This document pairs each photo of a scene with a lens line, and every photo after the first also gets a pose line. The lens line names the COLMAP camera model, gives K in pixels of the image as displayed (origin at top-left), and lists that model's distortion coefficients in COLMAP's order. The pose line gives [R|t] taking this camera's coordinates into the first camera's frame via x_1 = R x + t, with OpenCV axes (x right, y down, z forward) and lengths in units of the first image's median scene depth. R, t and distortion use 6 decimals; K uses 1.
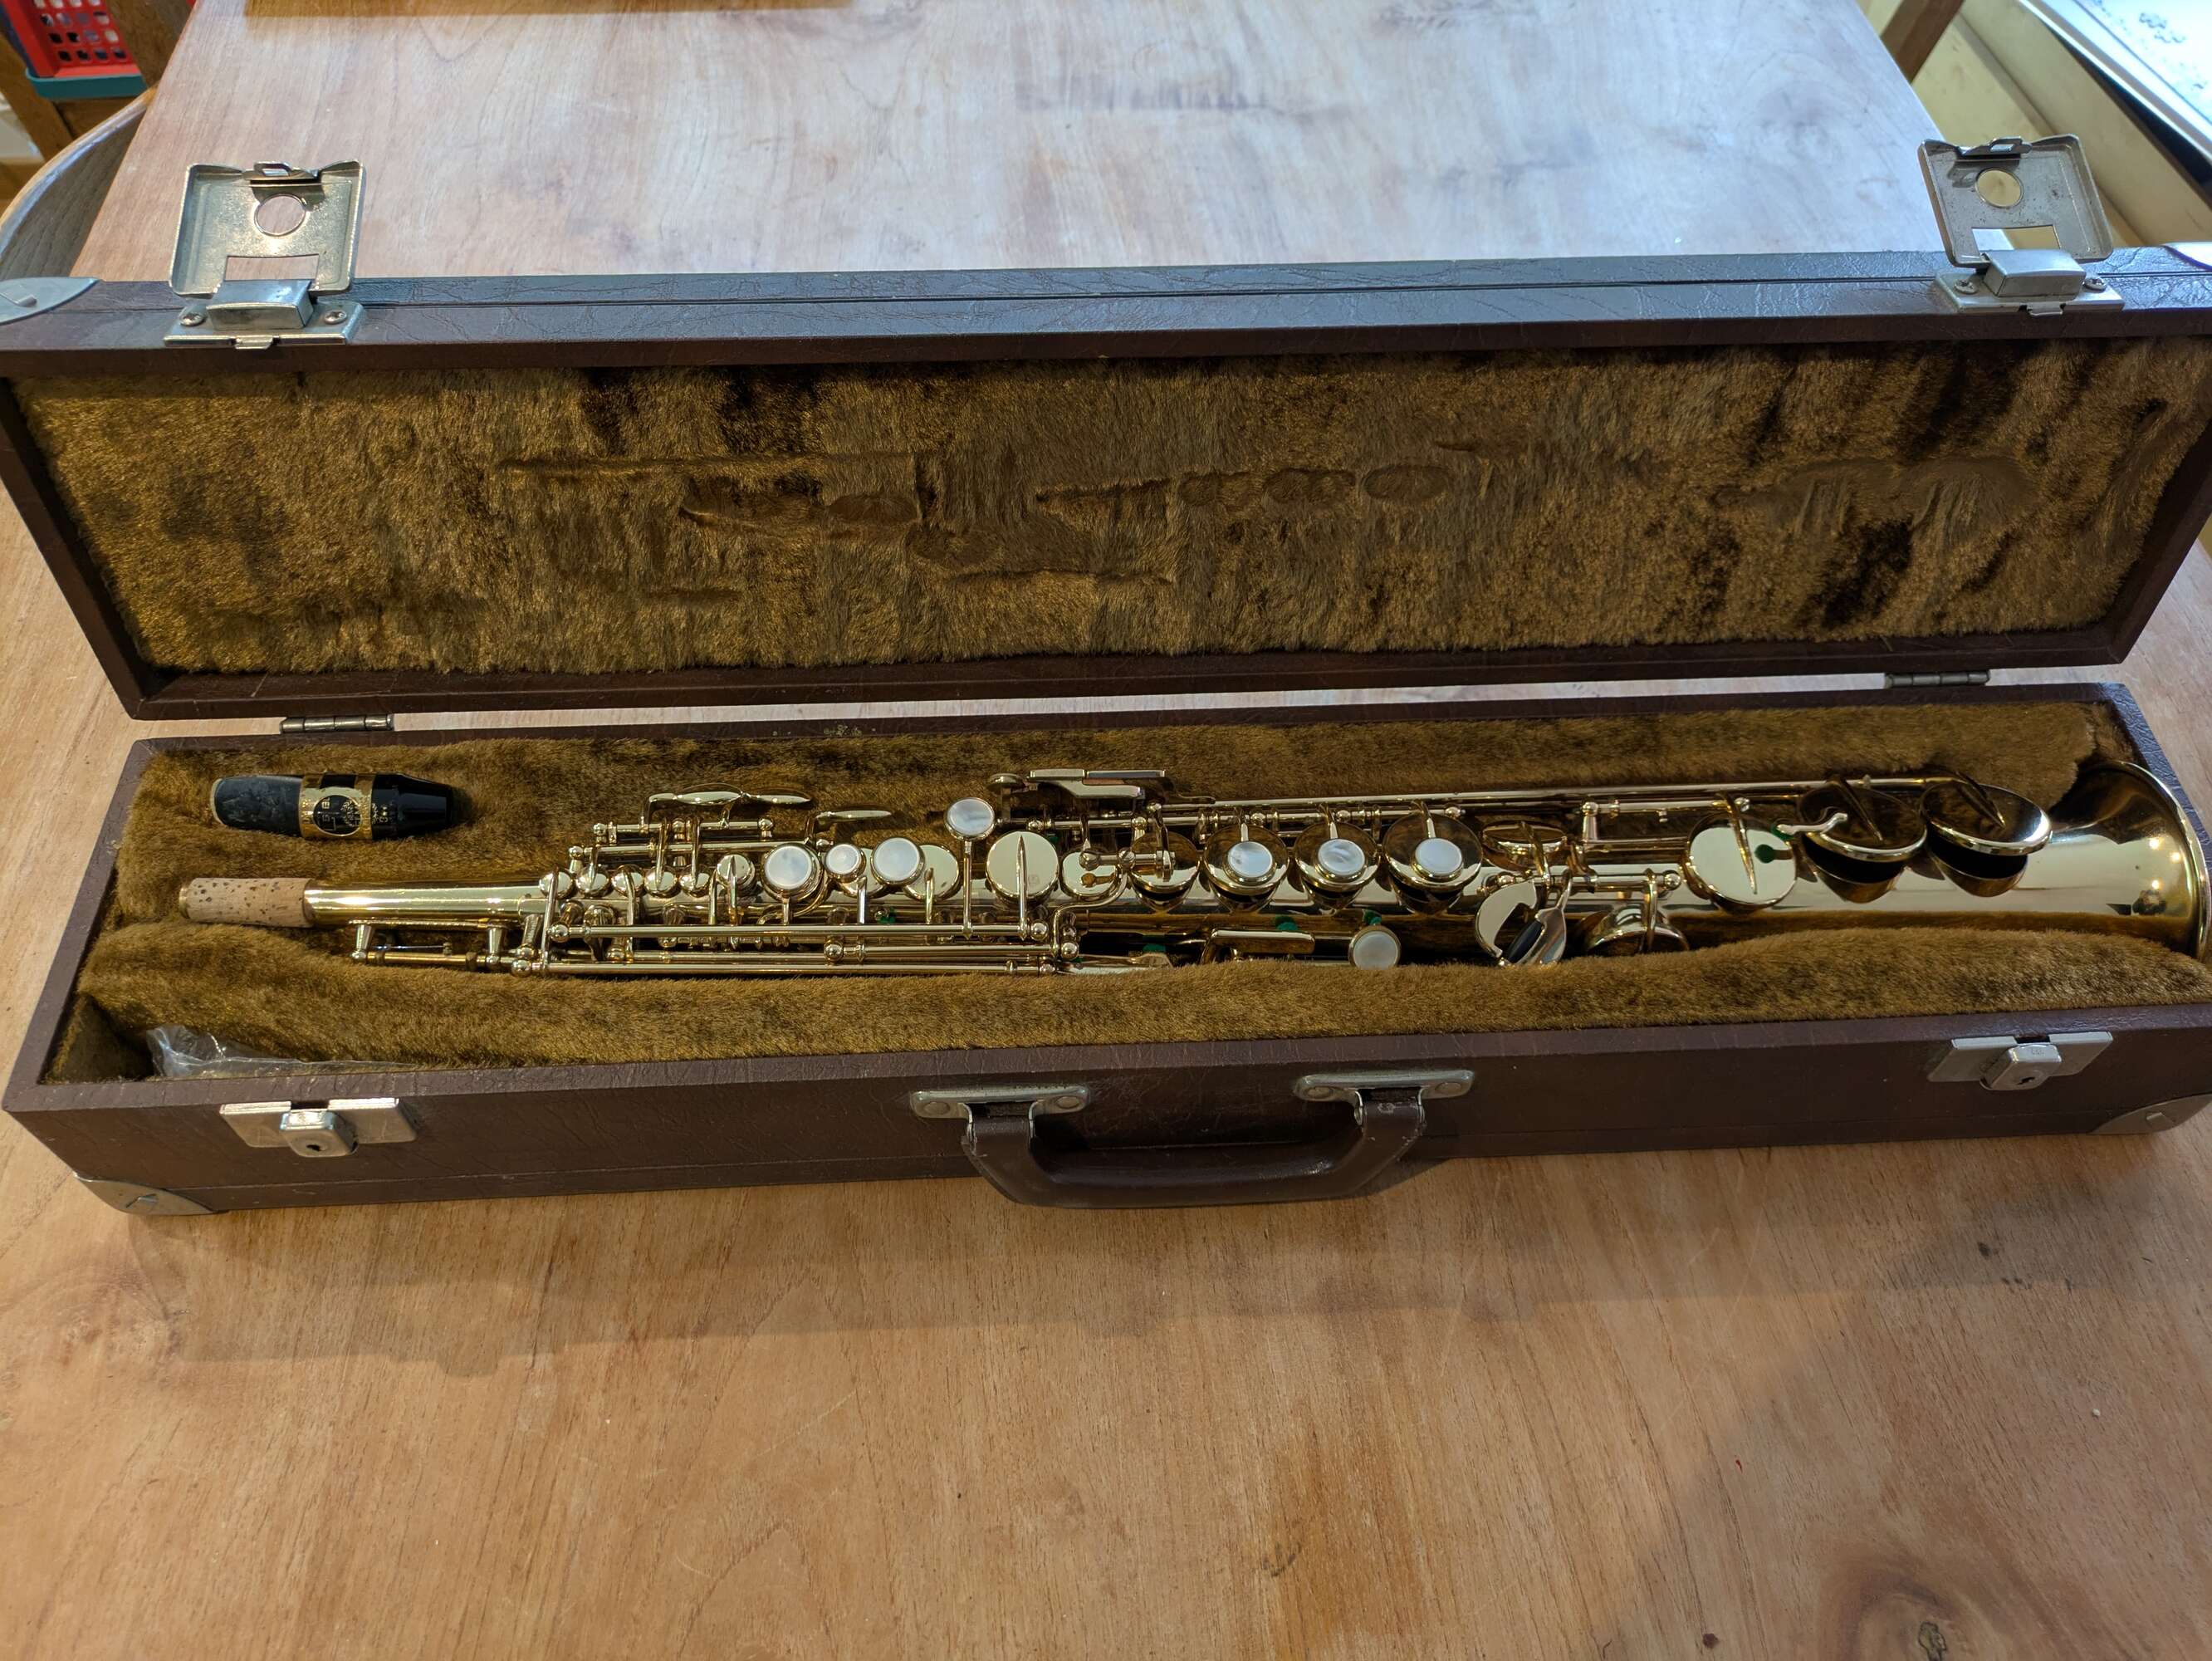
lens RADIAL K [[1639.4, 0, 1087.2], [0, 1639.4, 834.2], [0, 0, 1]] dist [0.007171, -0.021537]
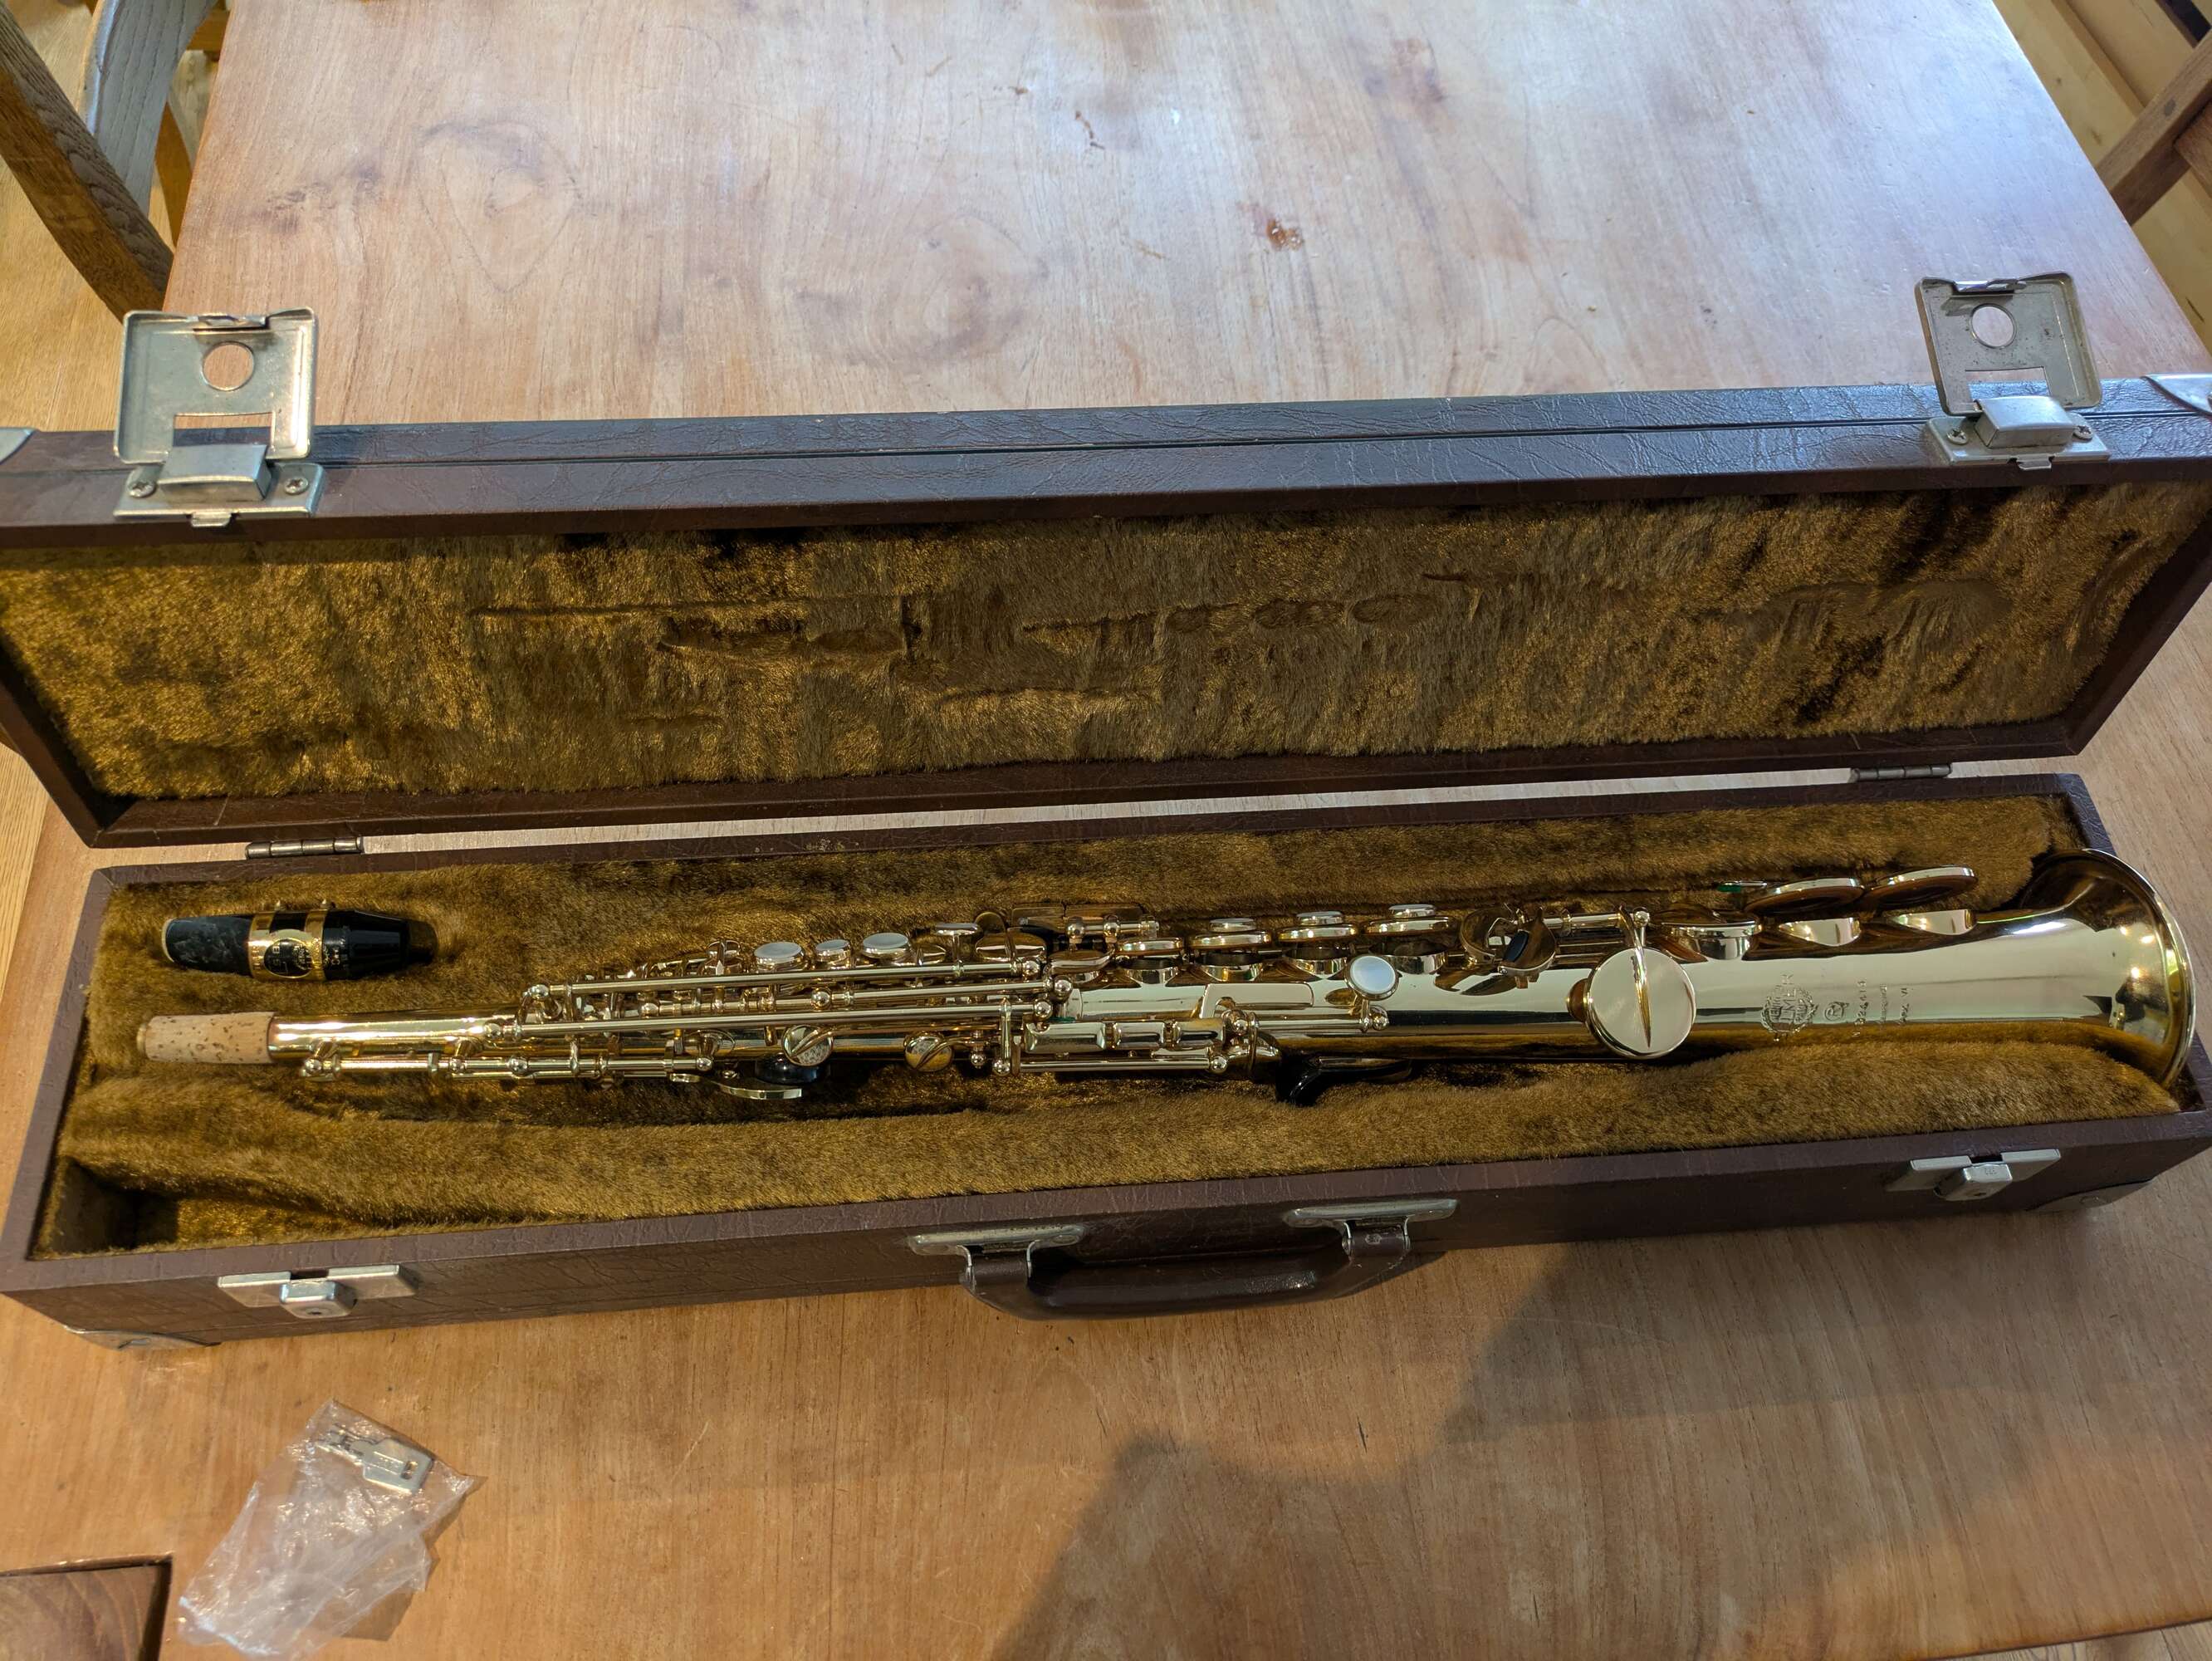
lens RADIAL K [[1639.4, 0, 1088.8], [0, 1639.4, 820.2], [0, 0, 1]] dist [0.007171, -0.021537]
pose [[0.998735, -0.011769, 0.048887, -0.041488], [0.007127, 0.995541, 0.094055, -0.184541], [-0.049776, -0.093588, 0.994366, 0.008430]]
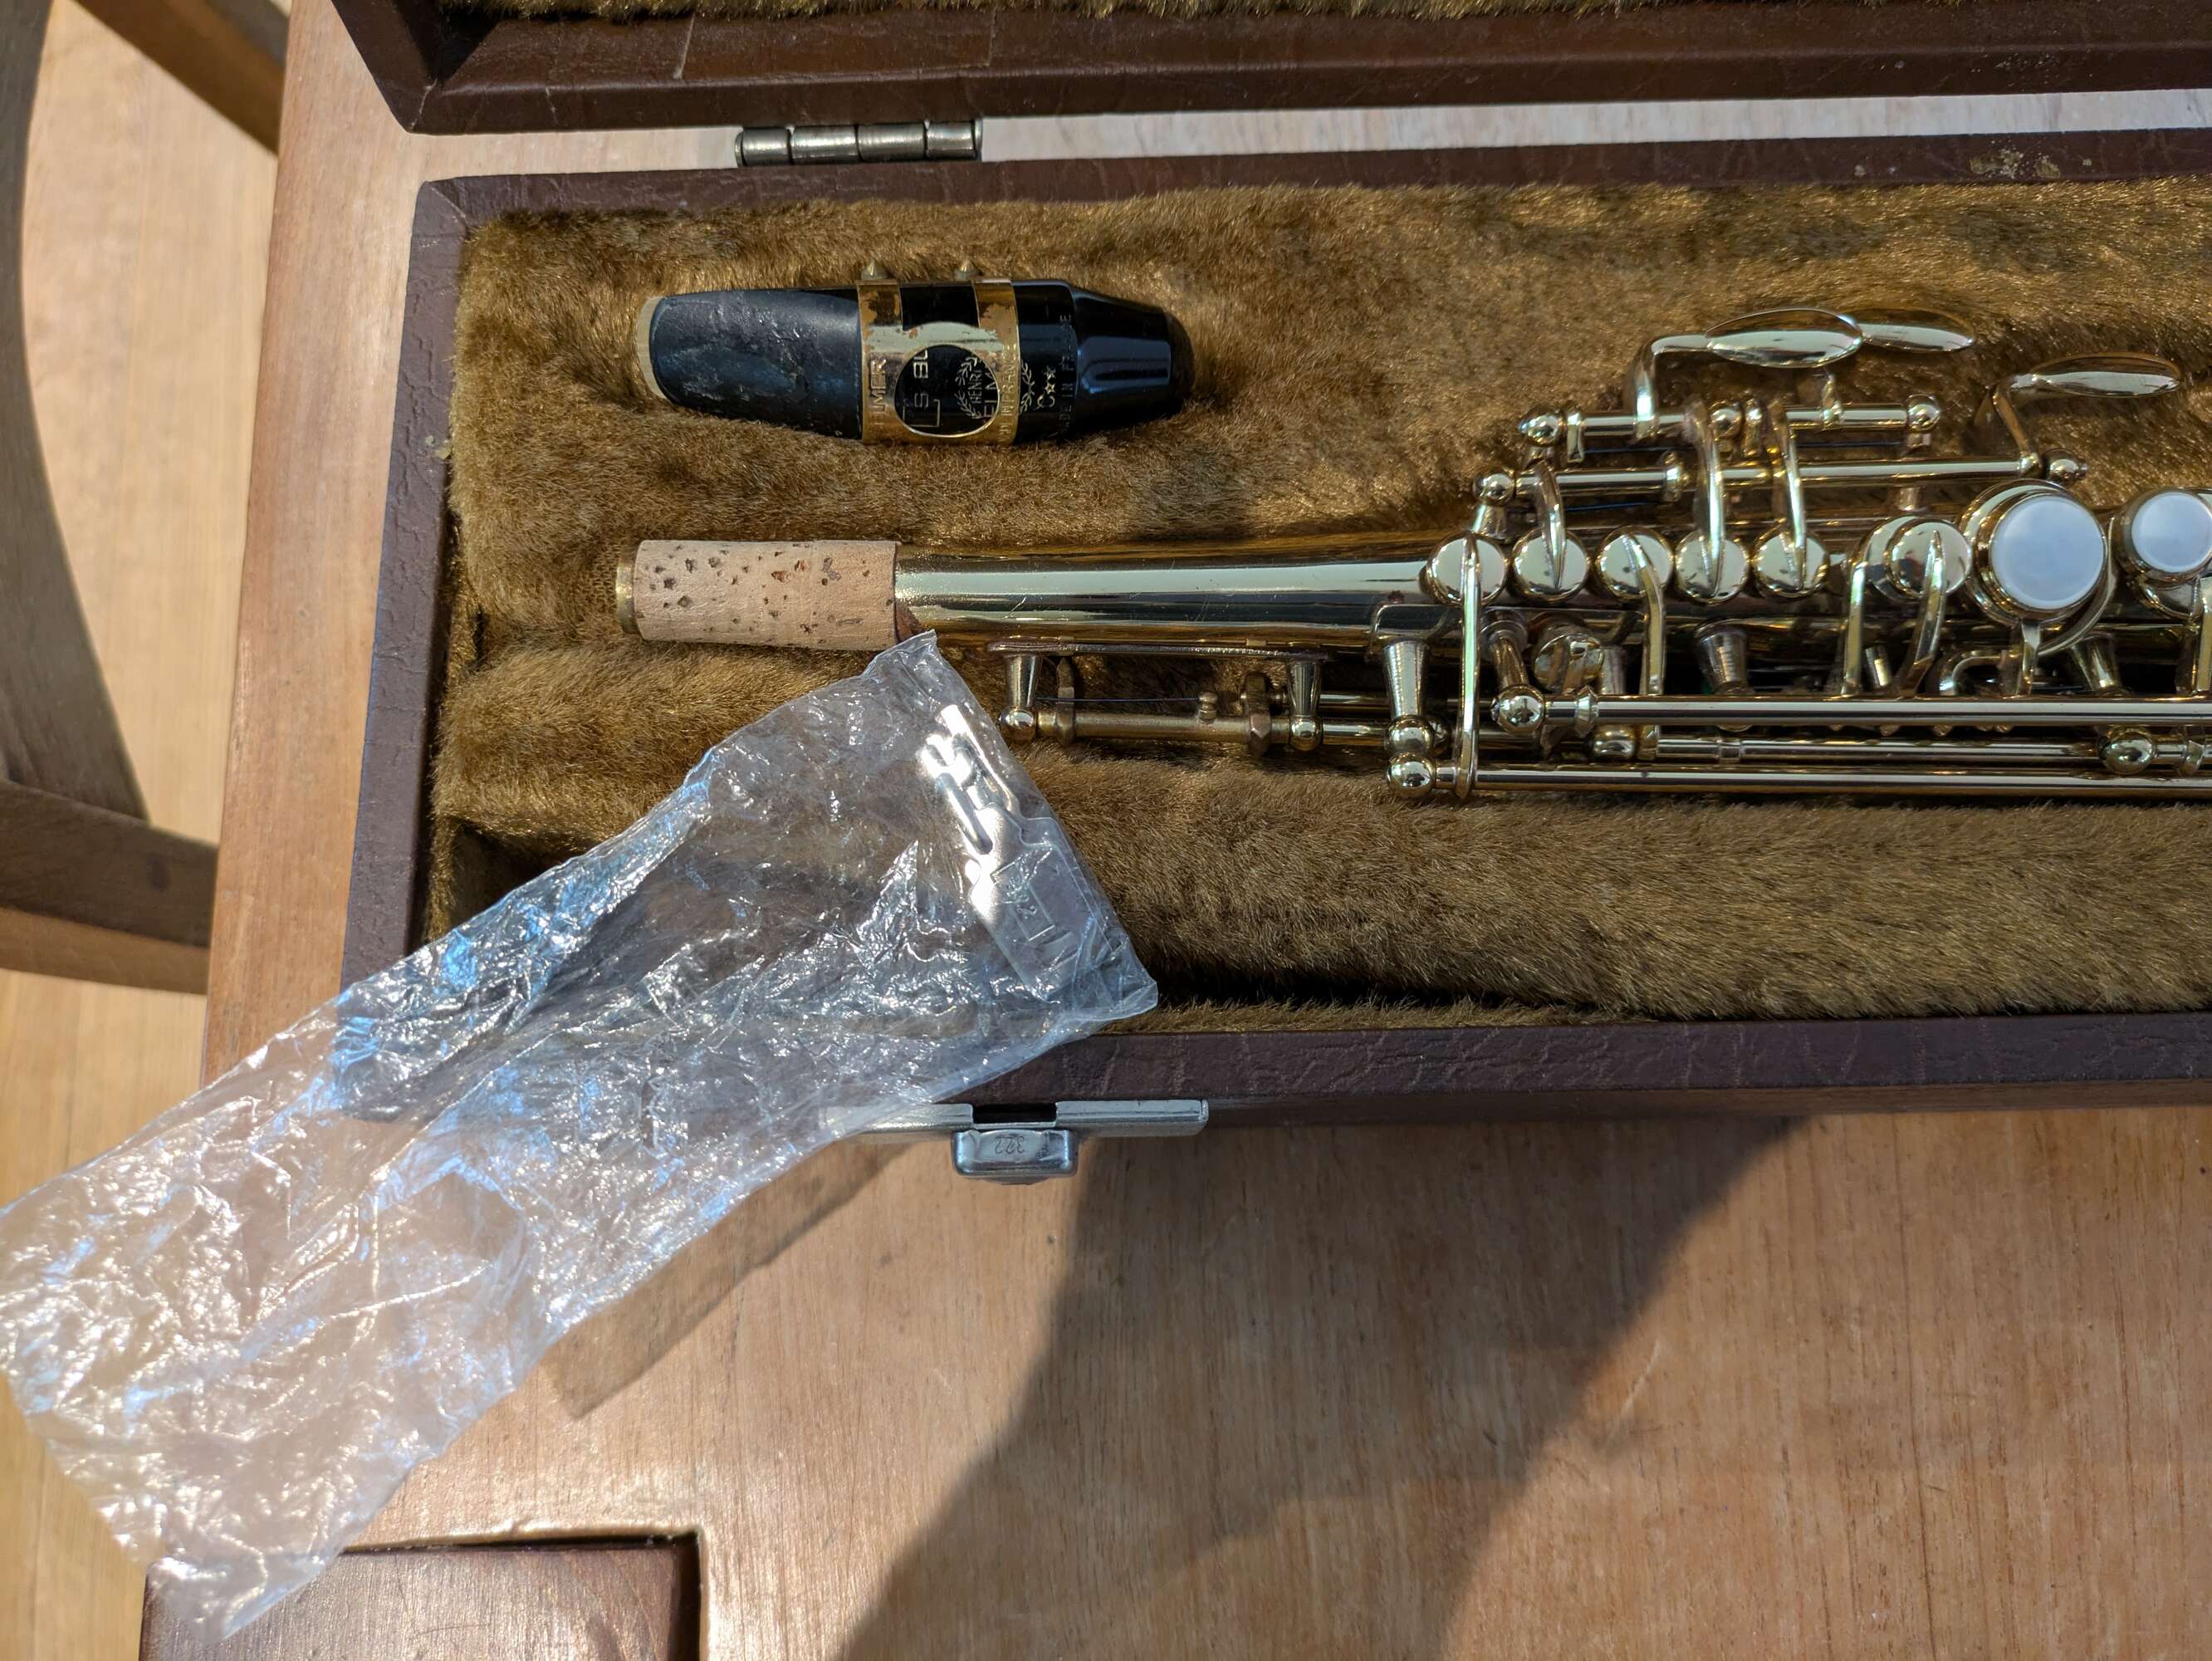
lens RADIAL K [[1639.4, 0, 1085.2], [0, 1639.4, 829.0], [0, 0, 1]] dist [0.007171, -0.021537]
pose [[0.998650, 0.024606, -0.045742, -0.400396], [-0.005578, 0.926383, 0.376542, -0.067482], [0.051640, -0.375779, 0.925269, 0.567346]]
